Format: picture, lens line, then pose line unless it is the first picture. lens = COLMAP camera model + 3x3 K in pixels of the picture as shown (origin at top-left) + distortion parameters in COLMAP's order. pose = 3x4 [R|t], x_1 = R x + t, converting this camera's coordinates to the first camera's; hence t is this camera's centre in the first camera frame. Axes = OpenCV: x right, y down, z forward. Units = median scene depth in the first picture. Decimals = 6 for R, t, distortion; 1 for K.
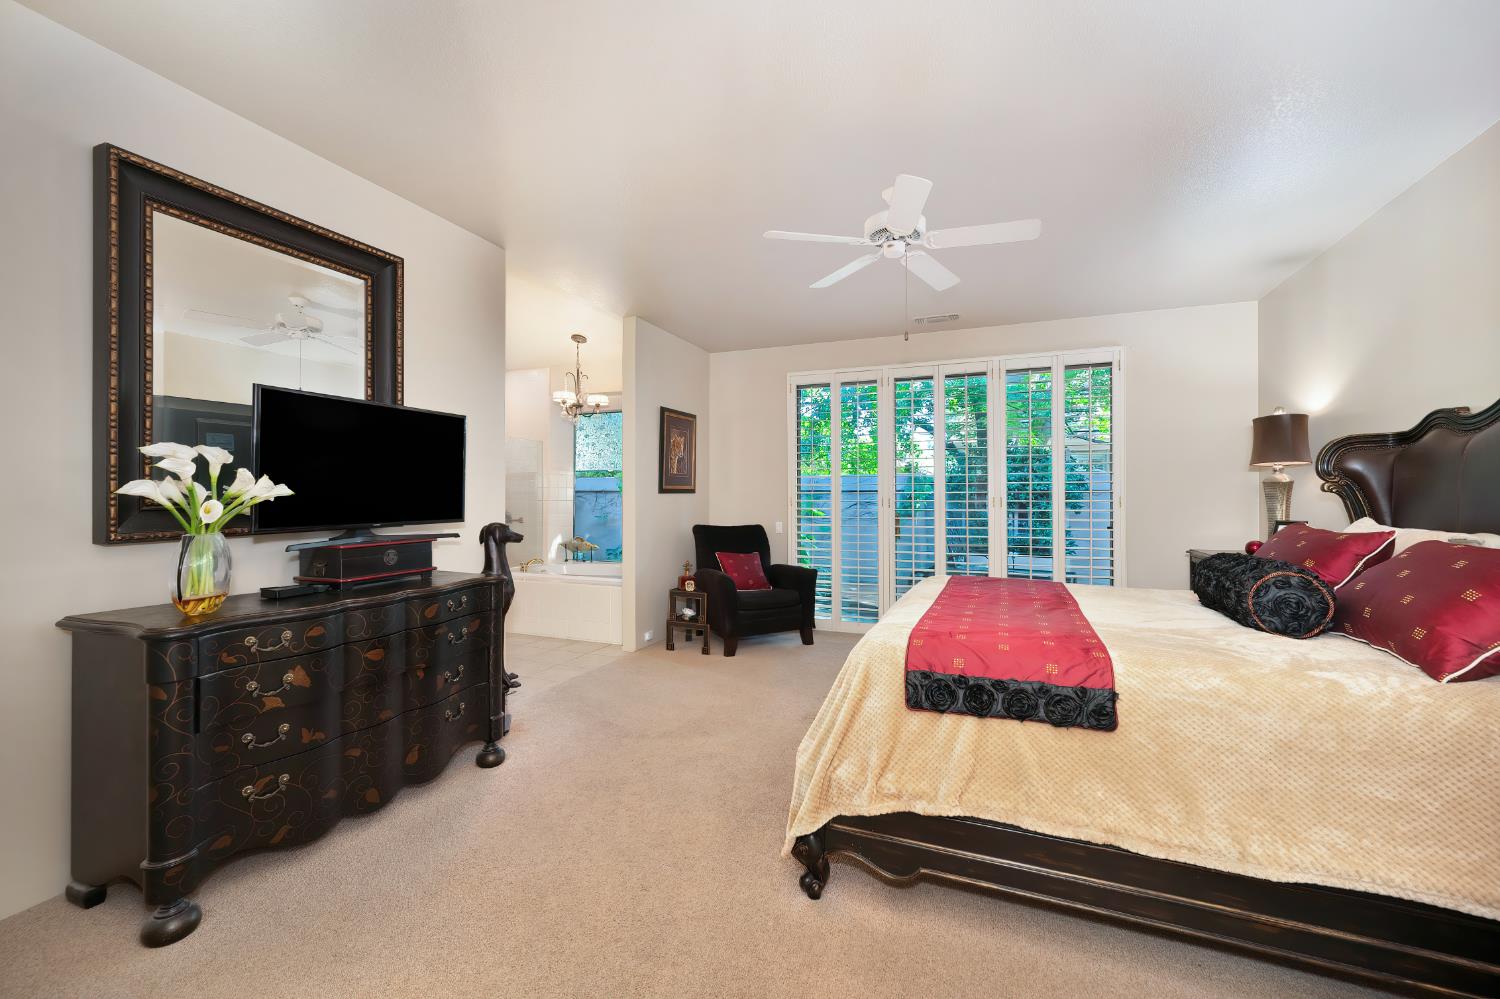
lens RADIAL K [[601.8, 0, 757.5], [0, 601.8, 499.7], [0, 0, 1]] dist [-0.000544, 0.000166]
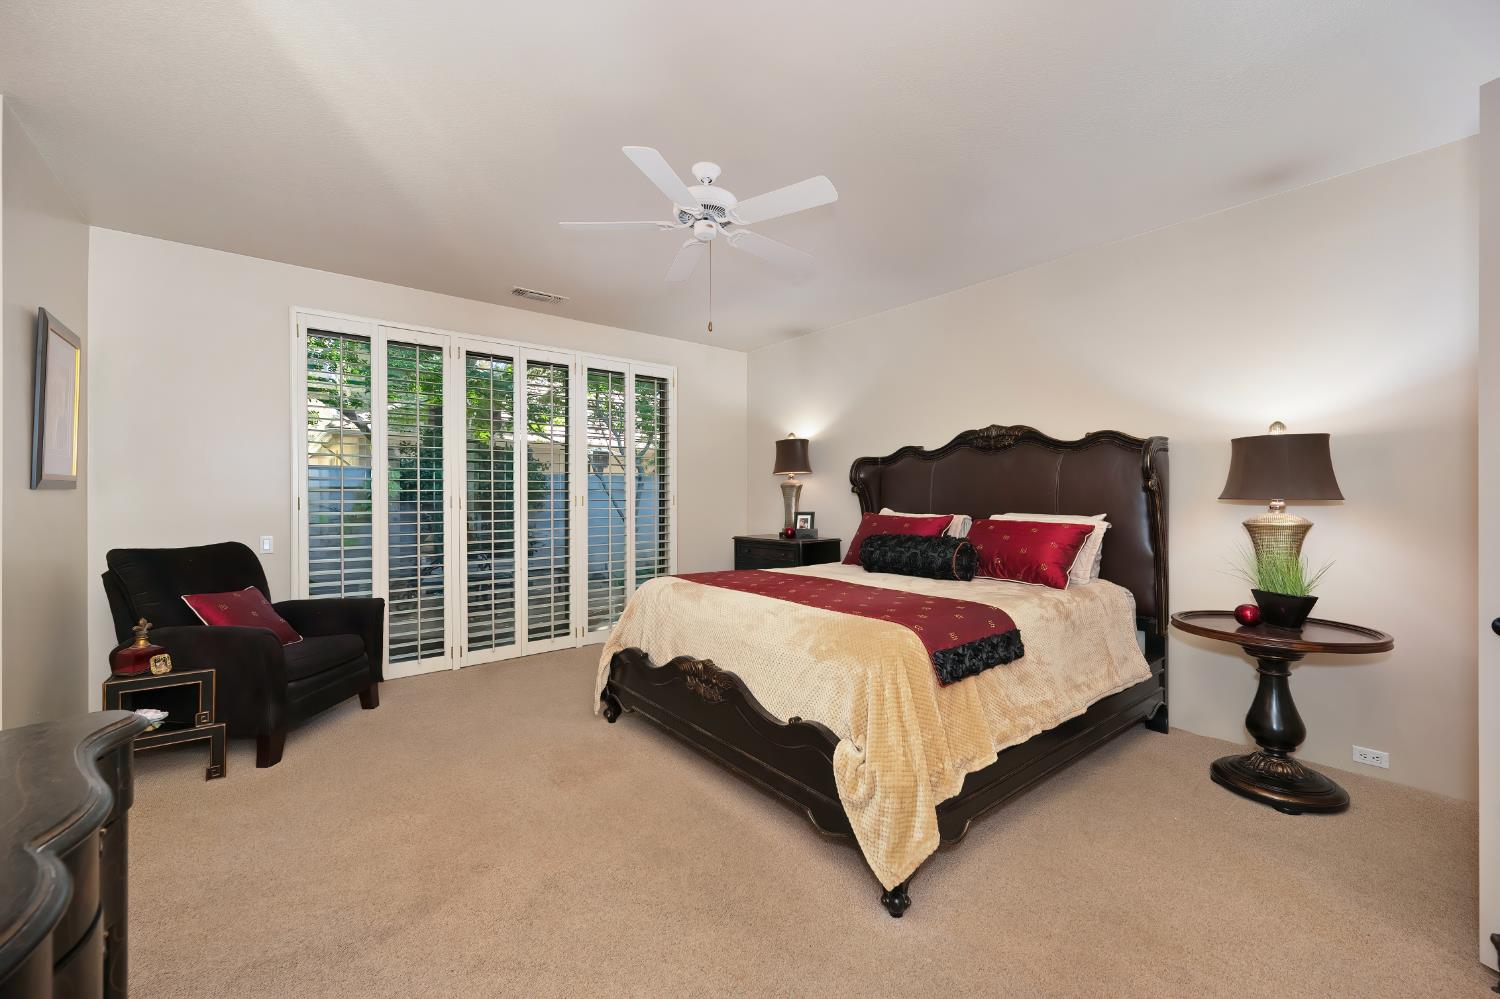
lens RADIAL K [[601.8, 0, 757.5], [0, 601.8, 499.7], [0, 0, 1]] dist [-0.000544, 0.000166]
pose [[0.482926, -0.006579, 0.875636, -0.331537], [0.006265, 0.999972, 0.004057, -0.001424], [-0.875639, 0.003527, 0.482954, 0.286656]]
